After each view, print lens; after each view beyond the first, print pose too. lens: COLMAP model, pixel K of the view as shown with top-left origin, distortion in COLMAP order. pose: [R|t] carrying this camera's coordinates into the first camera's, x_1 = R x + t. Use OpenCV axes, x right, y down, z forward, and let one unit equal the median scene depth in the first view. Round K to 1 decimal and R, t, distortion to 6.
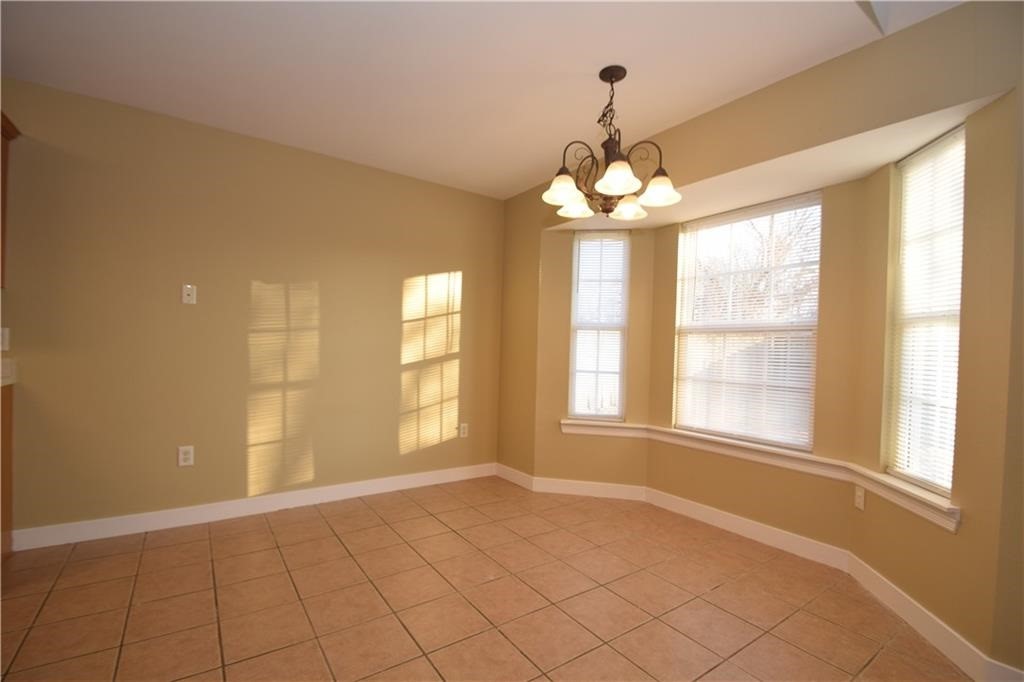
lens RADIAL K [[458.7, 0, 499.8], [0, 458.7, 352.5], [0, 0, 1]] dist [-0.006698, -0.000571]
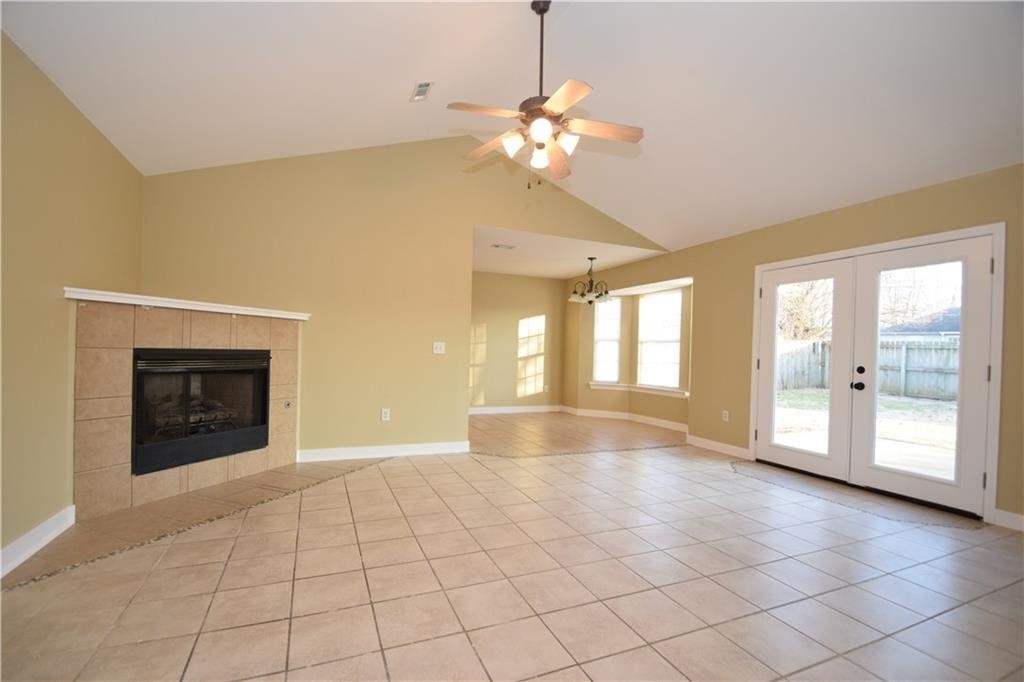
lens RADIAL K [[458.7, 0, 499.8], [0, 458.7, 352.5], [0, 0, 1]] dist [-0.006698, -0.000571]
pose [[0.979663, -0.003453, -0.200621, 0.152767], [0.001928, 0.999968, -0.007800, 0.018468], [0.200642, 0.007255, 0.979638, -1.245362]]
